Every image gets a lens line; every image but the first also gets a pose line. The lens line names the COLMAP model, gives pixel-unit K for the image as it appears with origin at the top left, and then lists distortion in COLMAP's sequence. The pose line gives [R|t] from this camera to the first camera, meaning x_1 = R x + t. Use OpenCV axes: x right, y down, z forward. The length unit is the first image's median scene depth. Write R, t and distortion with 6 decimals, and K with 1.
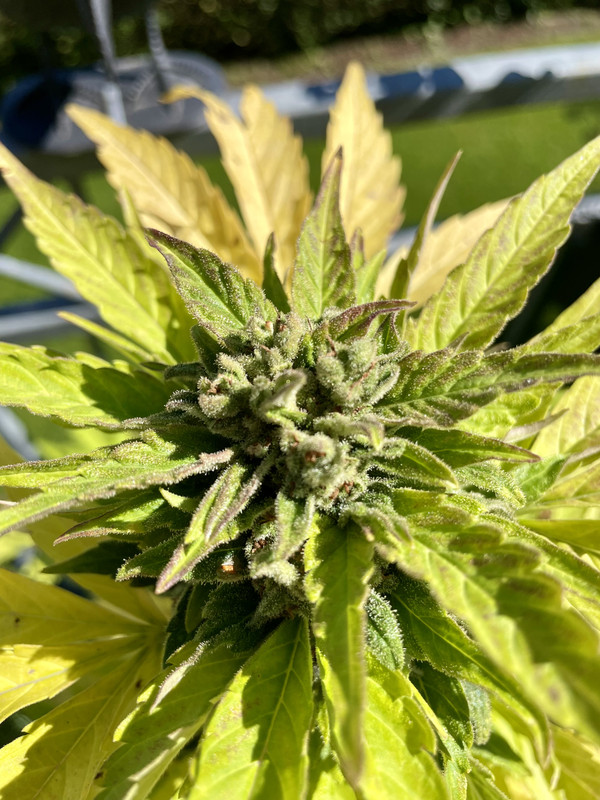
lens RADIAL K [[666.3, 0, 300.0], [0, 666.3, 400.0], [0, 0, 1]] dist [0.049723, -0.142444]
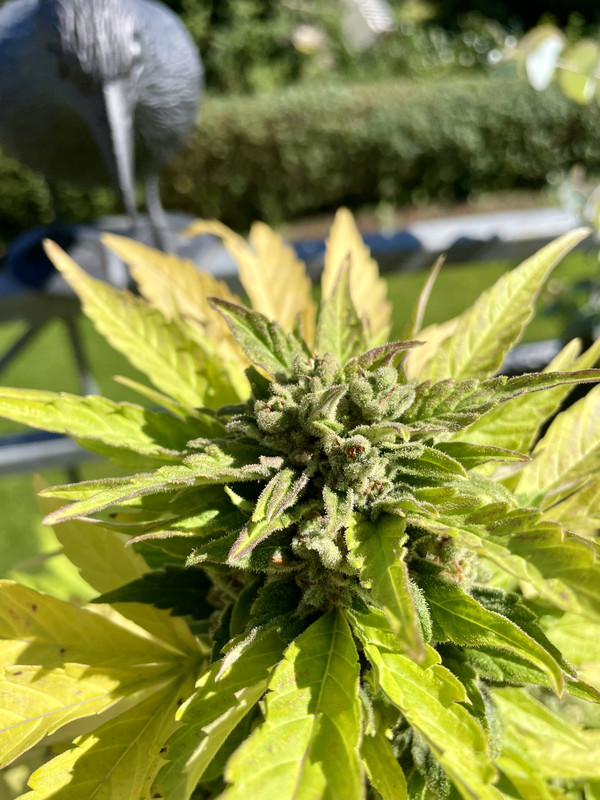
lens RADIAL K [[666.3, 0, 300.0], [0, 666.3, 400.0], [0, 0, 1]] dist [0.049723, -0.142444]
pose [[0.998265, 0.004886, 0.058677, -0.140021], [0.009126, 0.971667, -0.236179, 0.257216], [-0.058168, 0.236304, 0.969936, -0.213804]]
